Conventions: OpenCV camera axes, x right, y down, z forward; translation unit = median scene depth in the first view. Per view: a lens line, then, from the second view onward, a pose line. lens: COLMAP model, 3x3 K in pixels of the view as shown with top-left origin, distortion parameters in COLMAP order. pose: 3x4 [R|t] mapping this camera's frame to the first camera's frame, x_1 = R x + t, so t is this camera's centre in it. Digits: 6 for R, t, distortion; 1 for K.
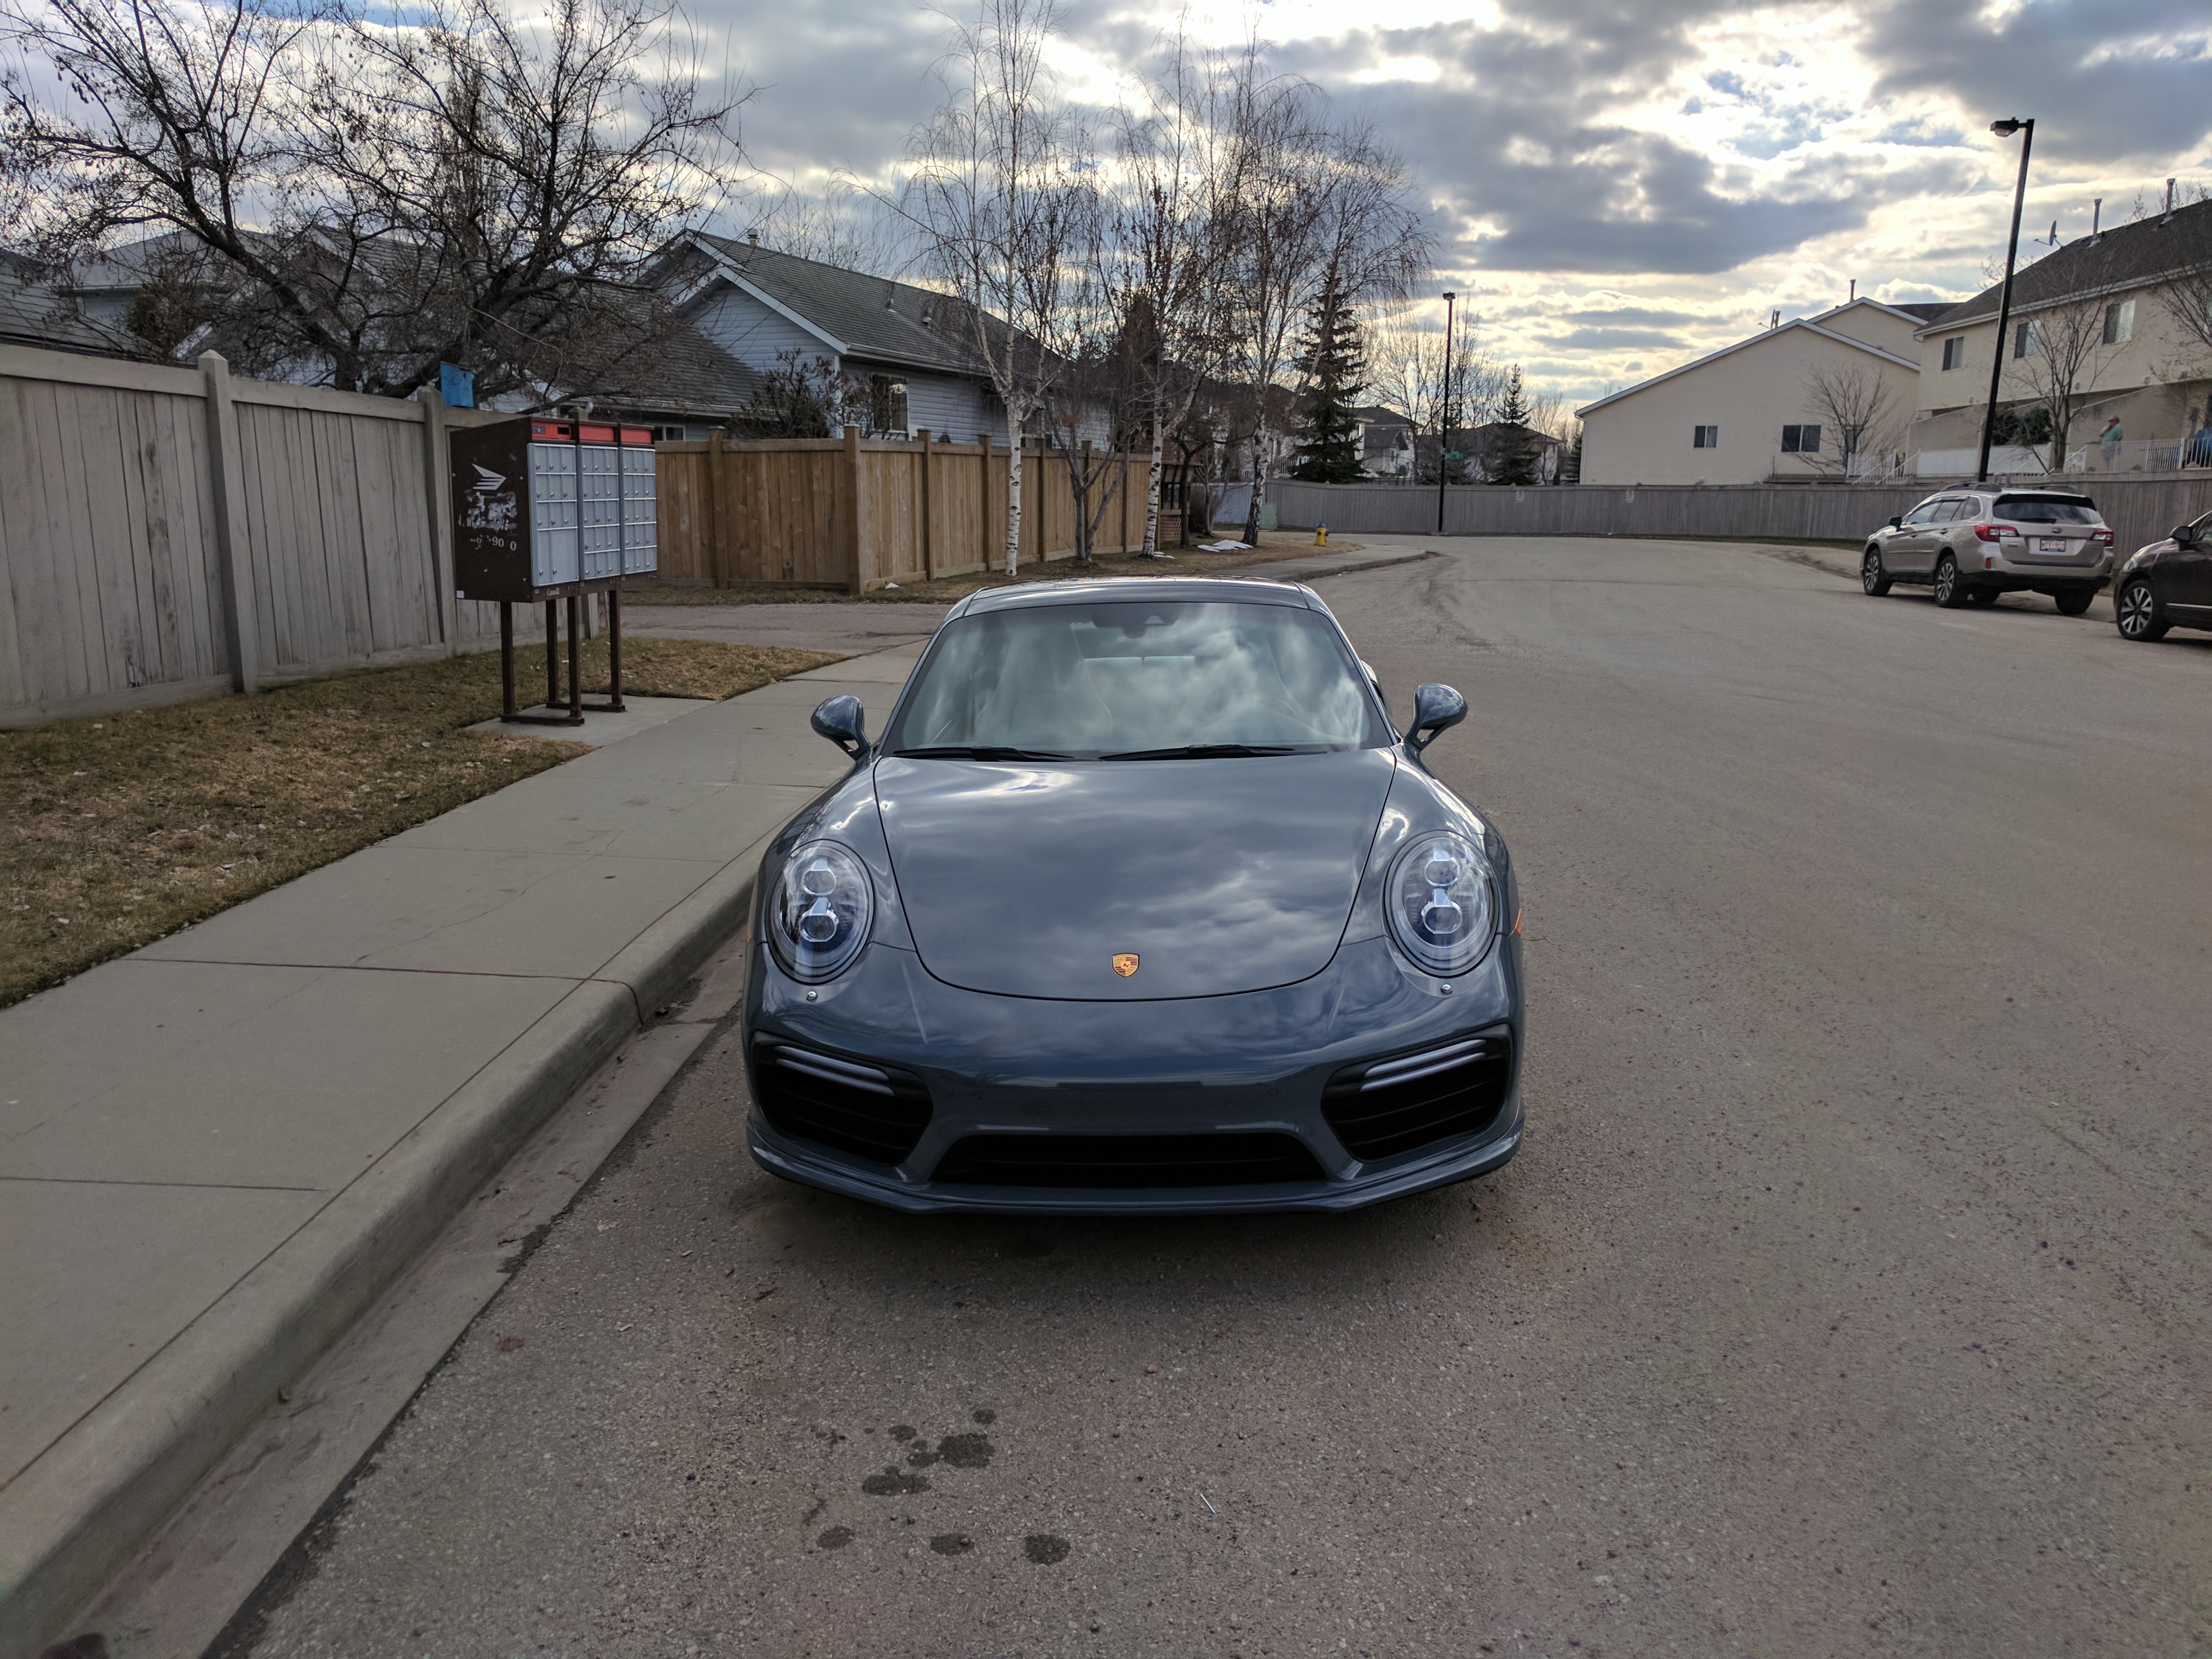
lens RADIAL K [[1612.2, 0, 1106.0], [0, 1612.2, 829.5], [0, 0, 1]] dist [-0.003353, -0.008527]
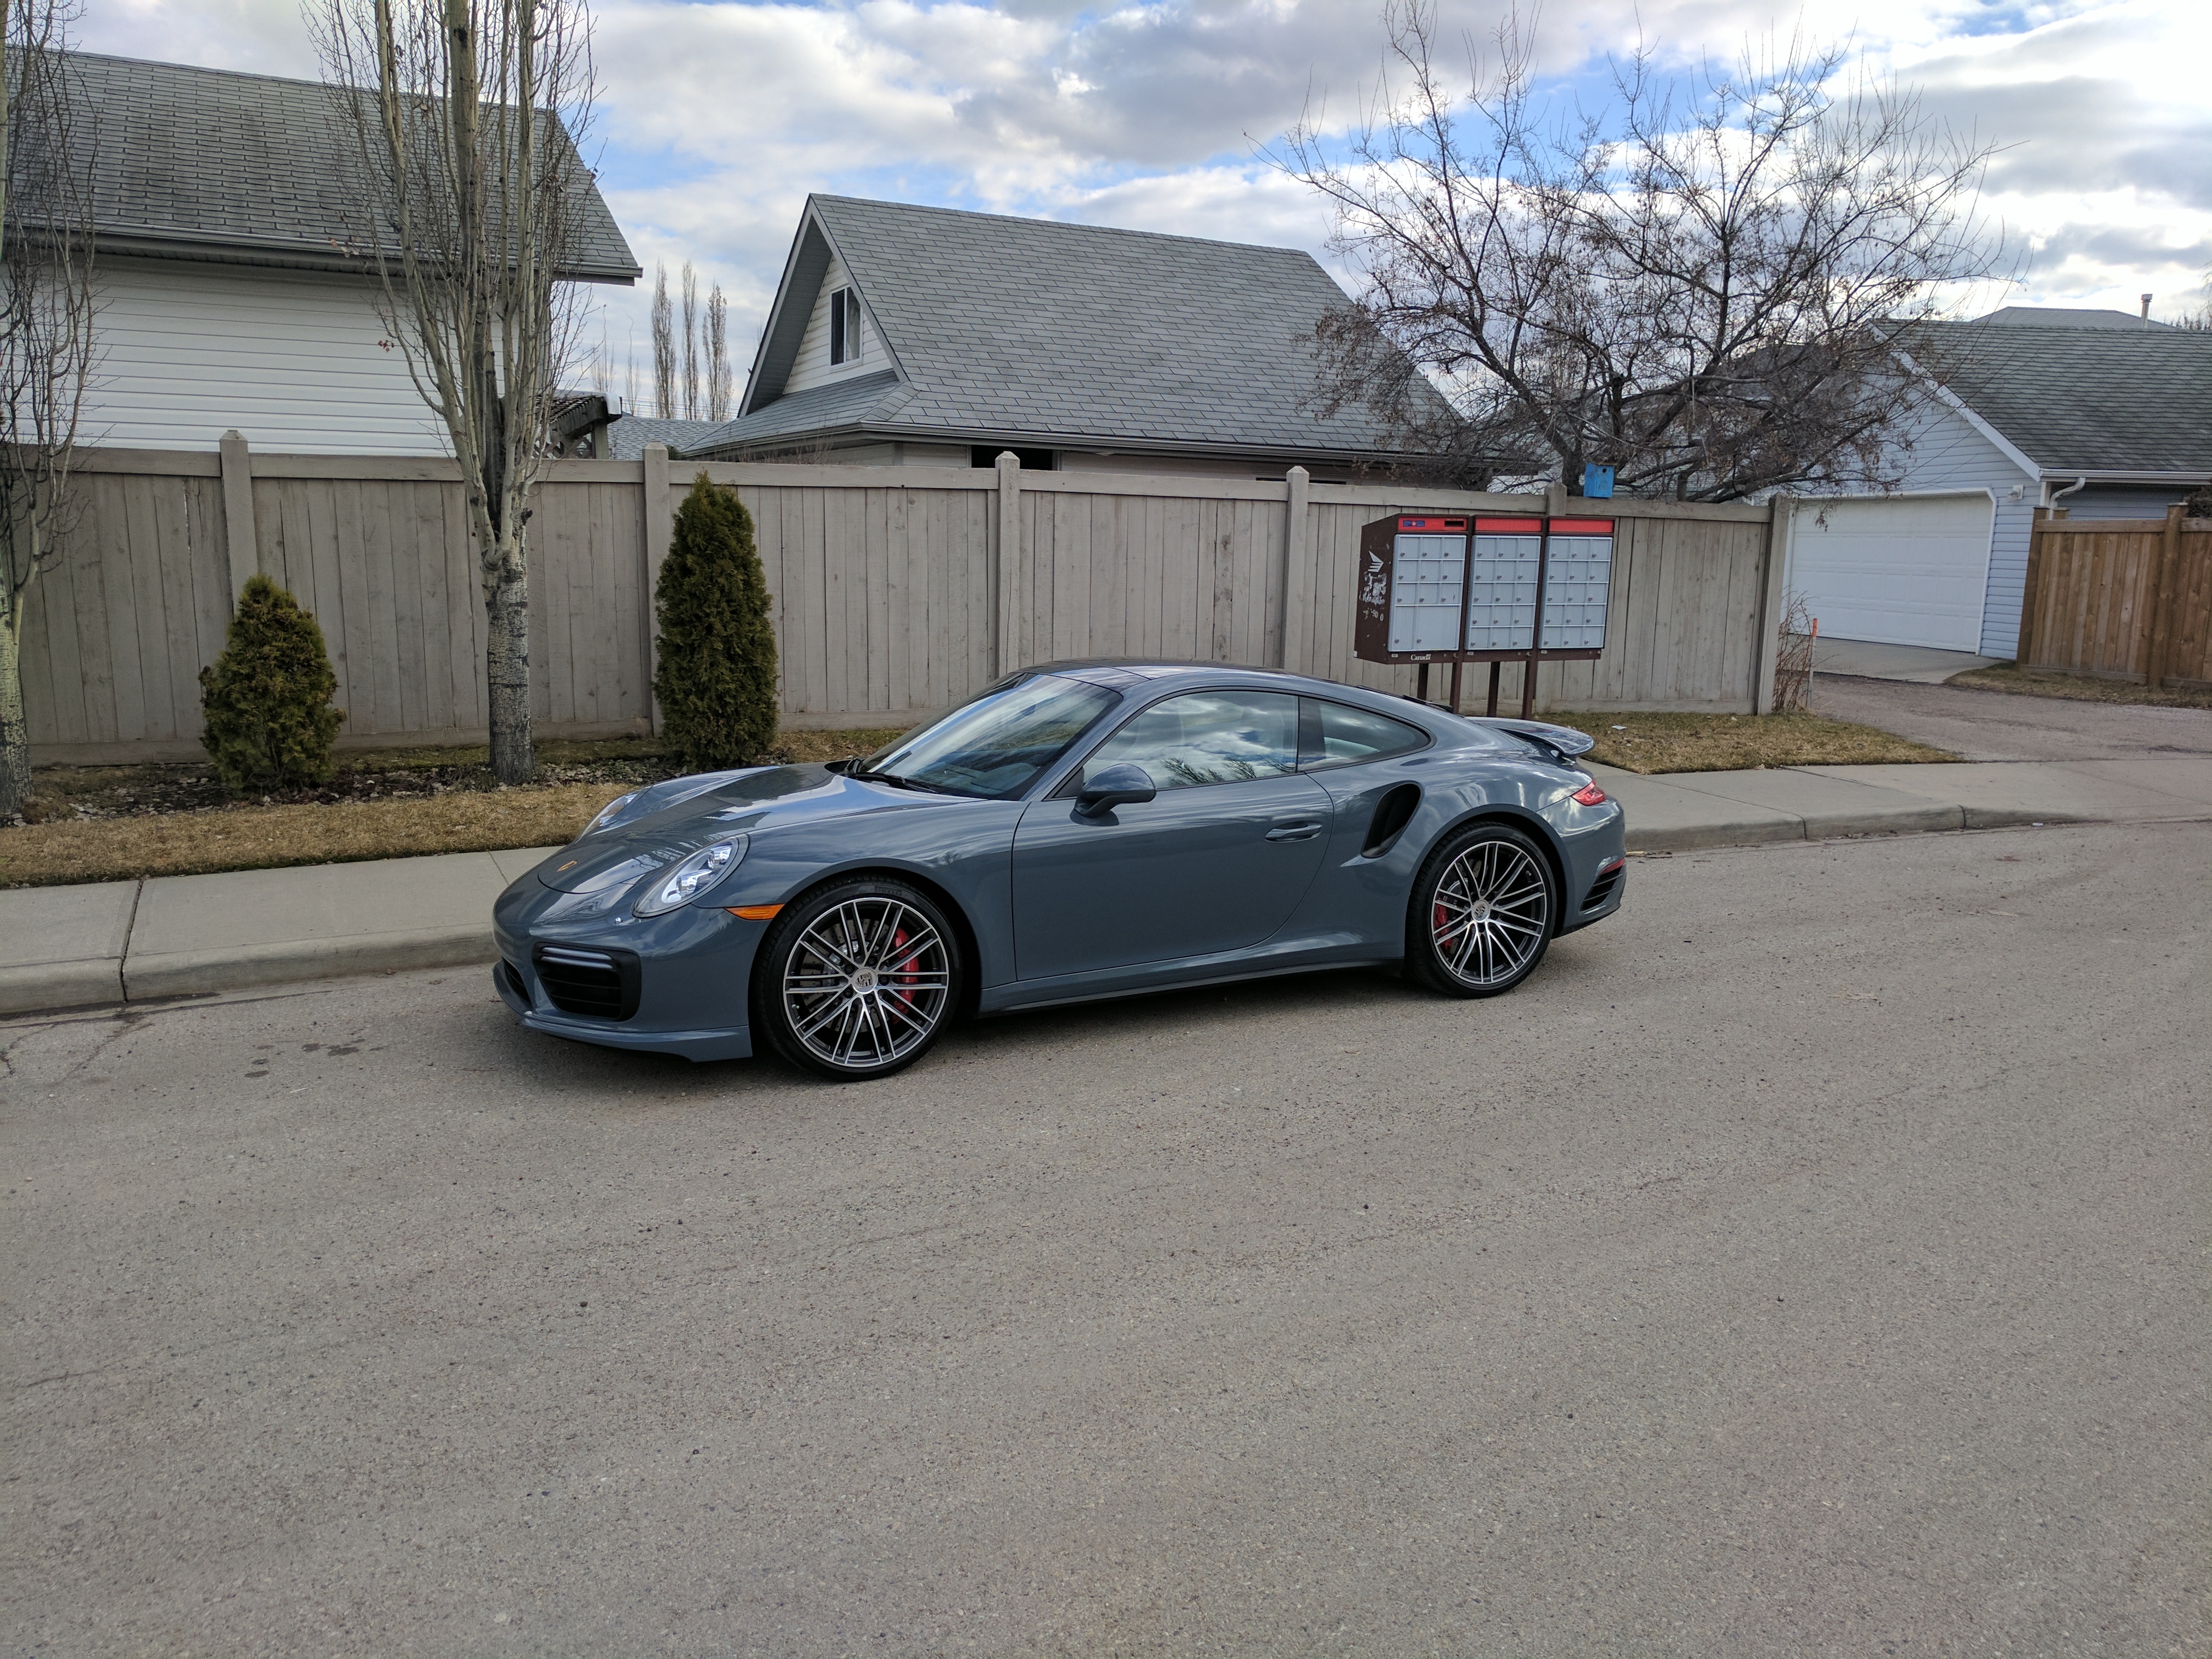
lens RADIAL K [[1612.2, 0, 1106.0], [0, 1612.2, 829.5], [0, 0, 1]] dist [-0.003353, -0.008527]
pose [[0.492927, 0.151792, -0.856728, 0.604953], [-0.190073, 0.979668, 0.064214, -0.057401], [0.849055, 0.131188, 0.511756, 0.218438]]
